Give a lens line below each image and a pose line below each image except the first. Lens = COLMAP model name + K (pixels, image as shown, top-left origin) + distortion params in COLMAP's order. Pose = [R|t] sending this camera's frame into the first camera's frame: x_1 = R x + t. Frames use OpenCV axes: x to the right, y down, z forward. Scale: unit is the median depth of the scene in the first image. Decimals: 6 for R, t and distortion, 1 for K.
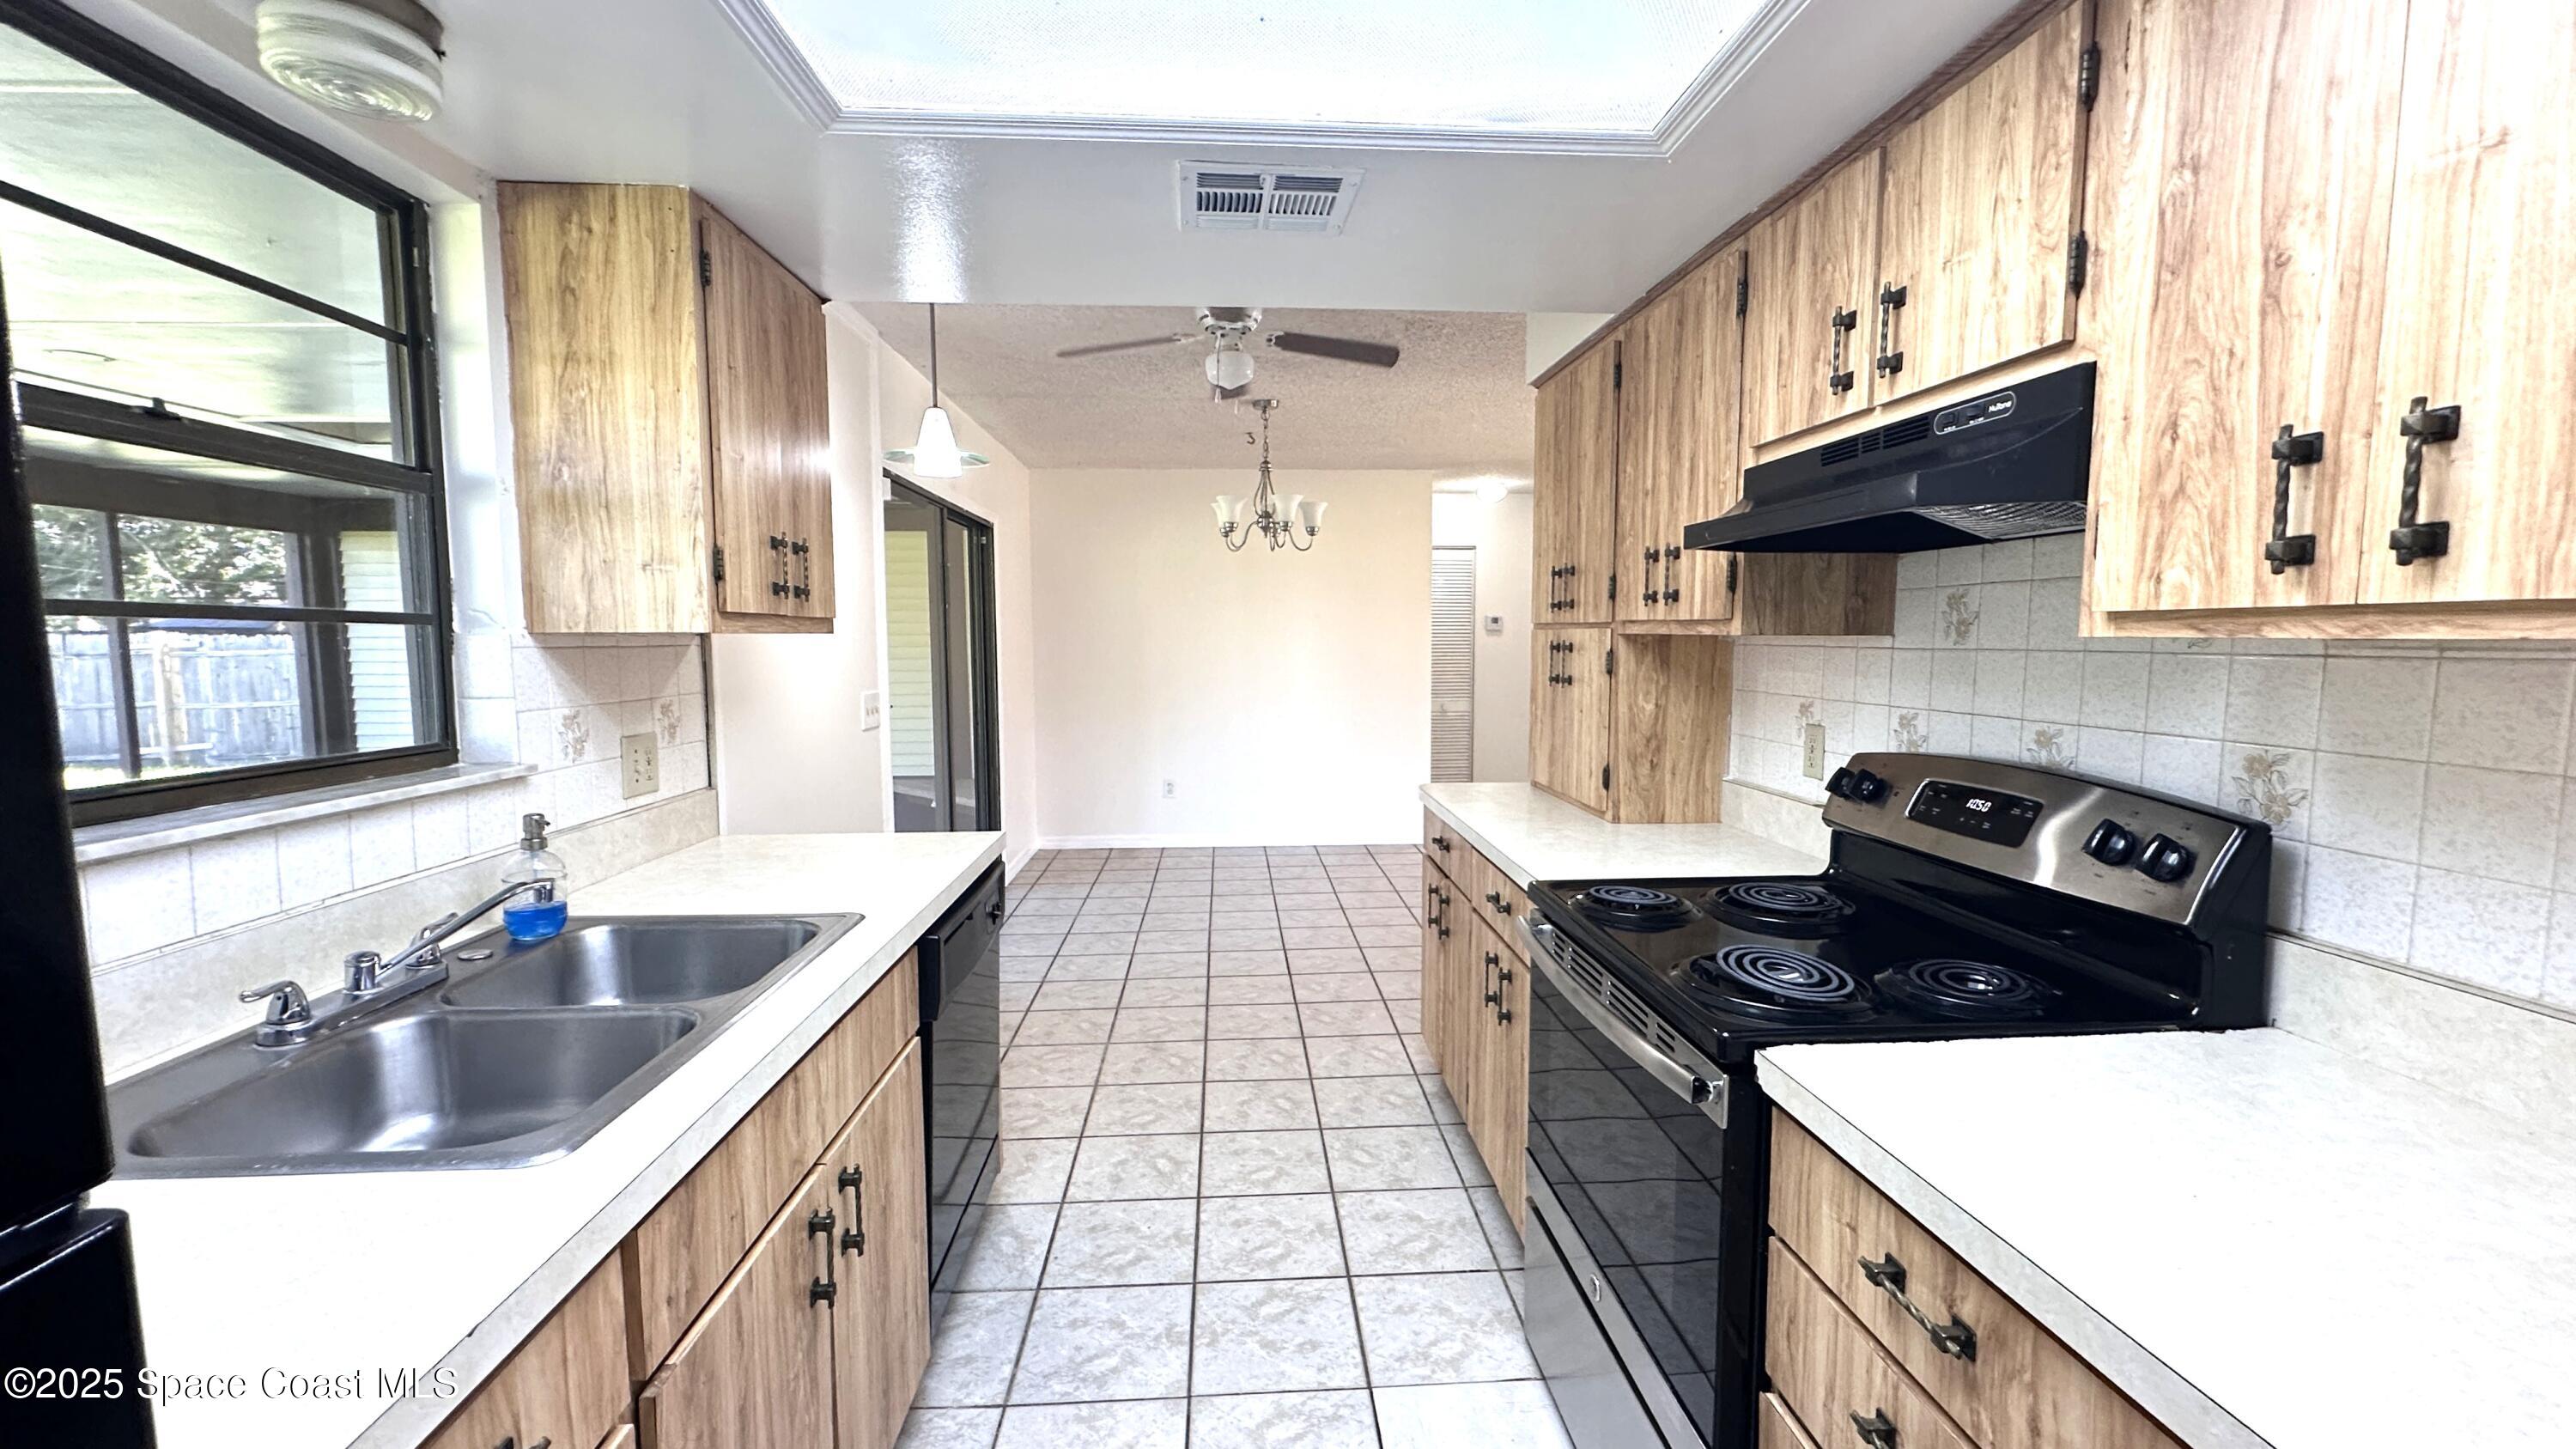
lens RADIAL K [[1028.8, 0, 1287.7], [0, 1028.8, 719.2], [0, 0, 1]] dist [-0.003161, 0.000544]
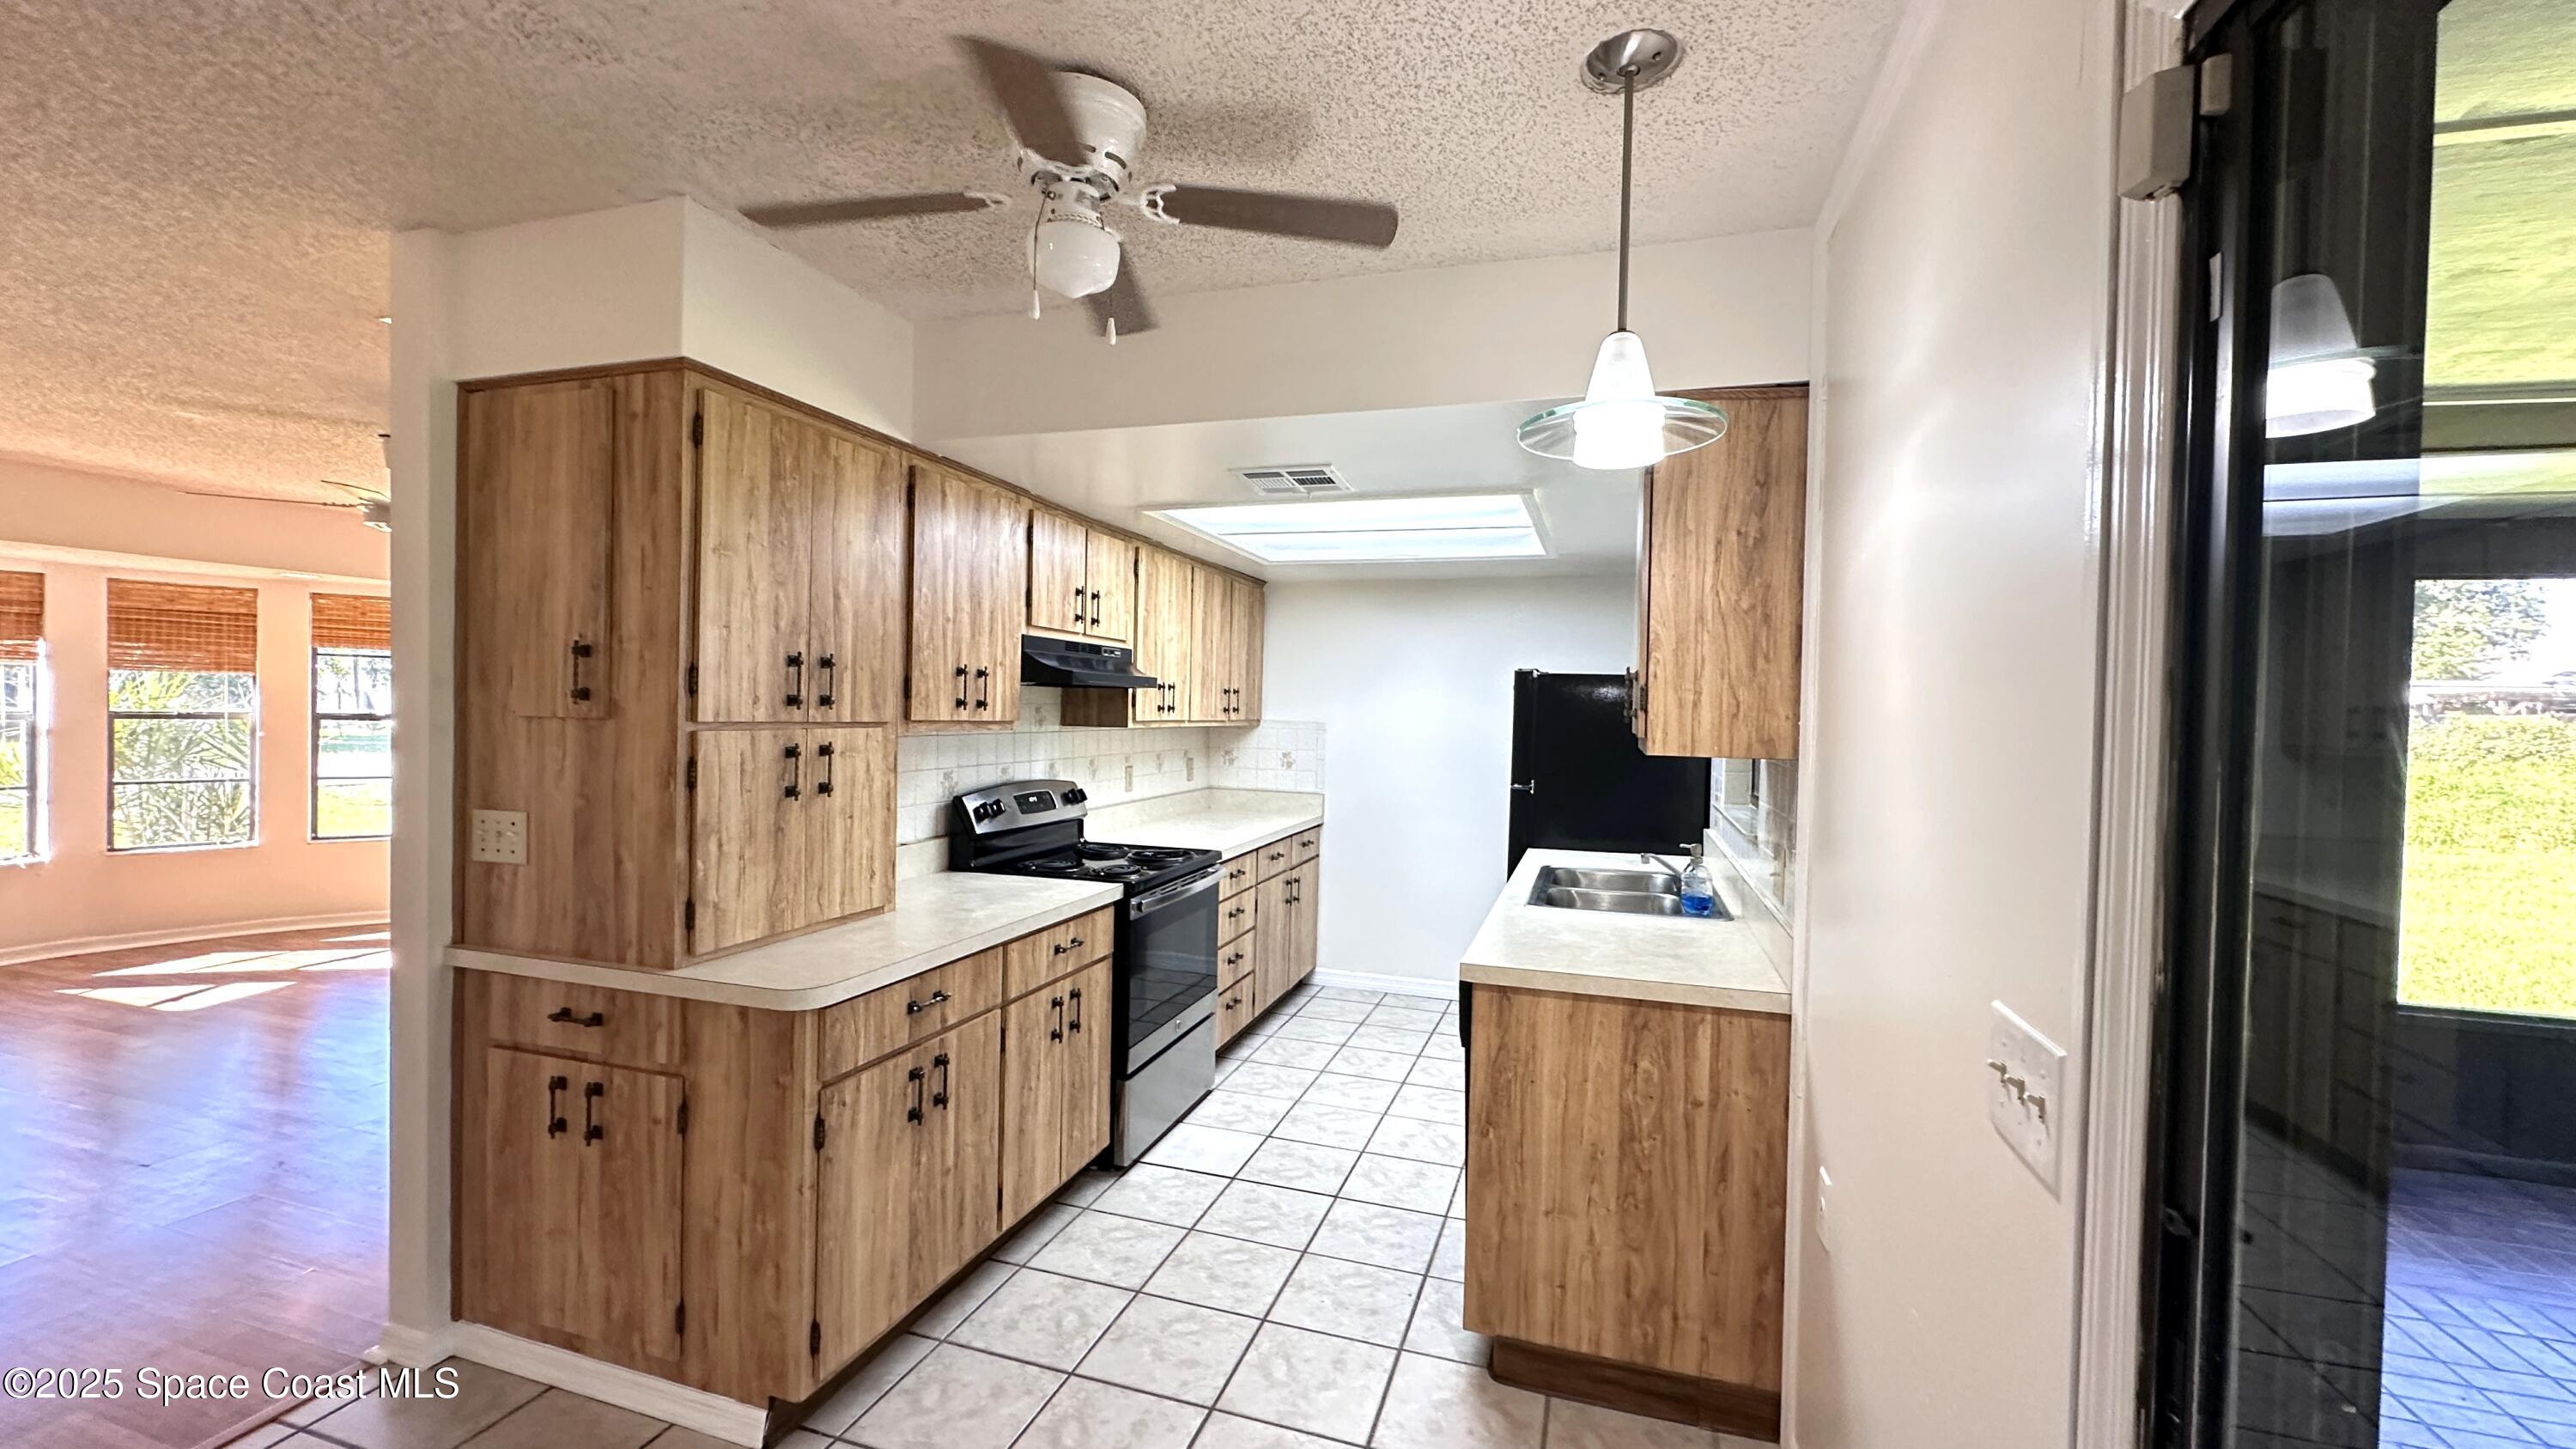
lens RADIAL K [[1028.8, 0, 1286.3], [0, 1028.8, 733.0], [0, 0, 1]] dist [-0.003161, 0.000544]
pose [[-0.931176, -0.024396, 0.363752, -0.710540], [0.012862, 0.994939, 0.099653, -0.291121], [-0.364342, 0.097473, -0.926150, 2.924709]]
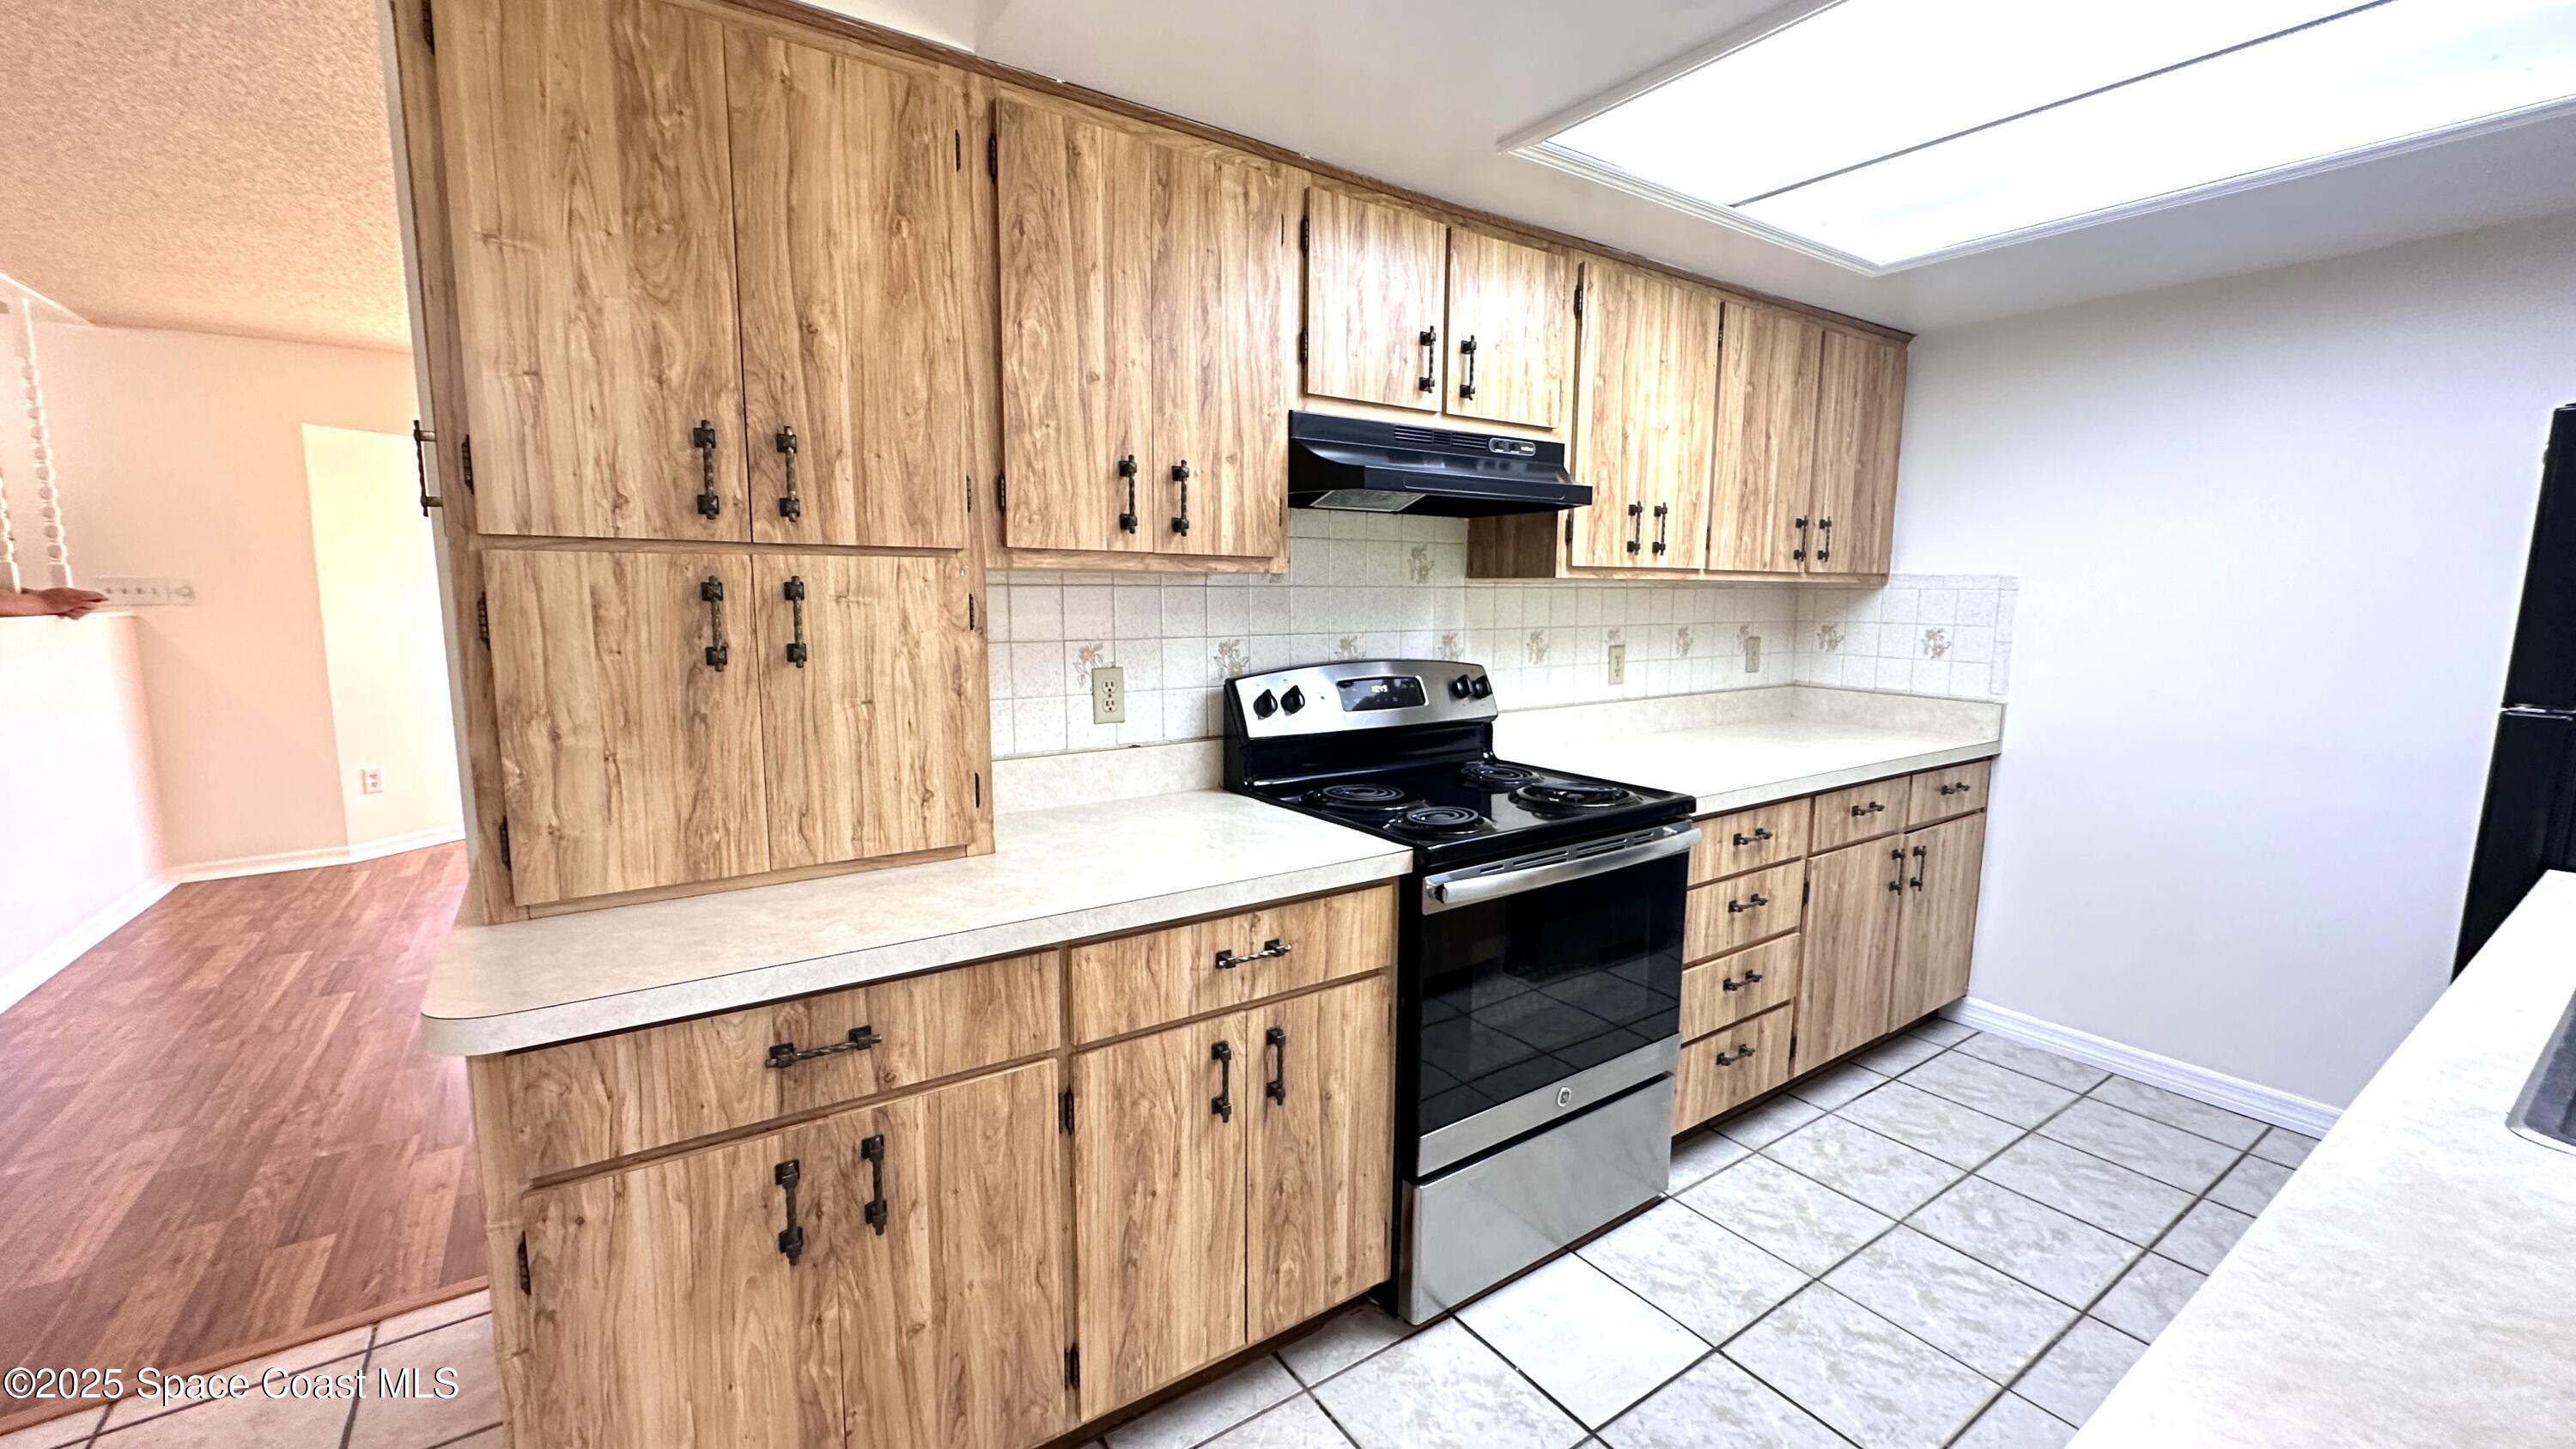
lens RADIAL K [[1028.8, 0, 1283.6], [0, 1028.8, 725.7], [0, 0, 1]] dist [-0.003161, 0.000544]
pose [[-0.510043, -0.114577, 0.852484, -0.549822], [0.068001, 0.982615, 0.172752, -0.133172], [-0.857457, 0.146080, -0.493385, 1.861186]]
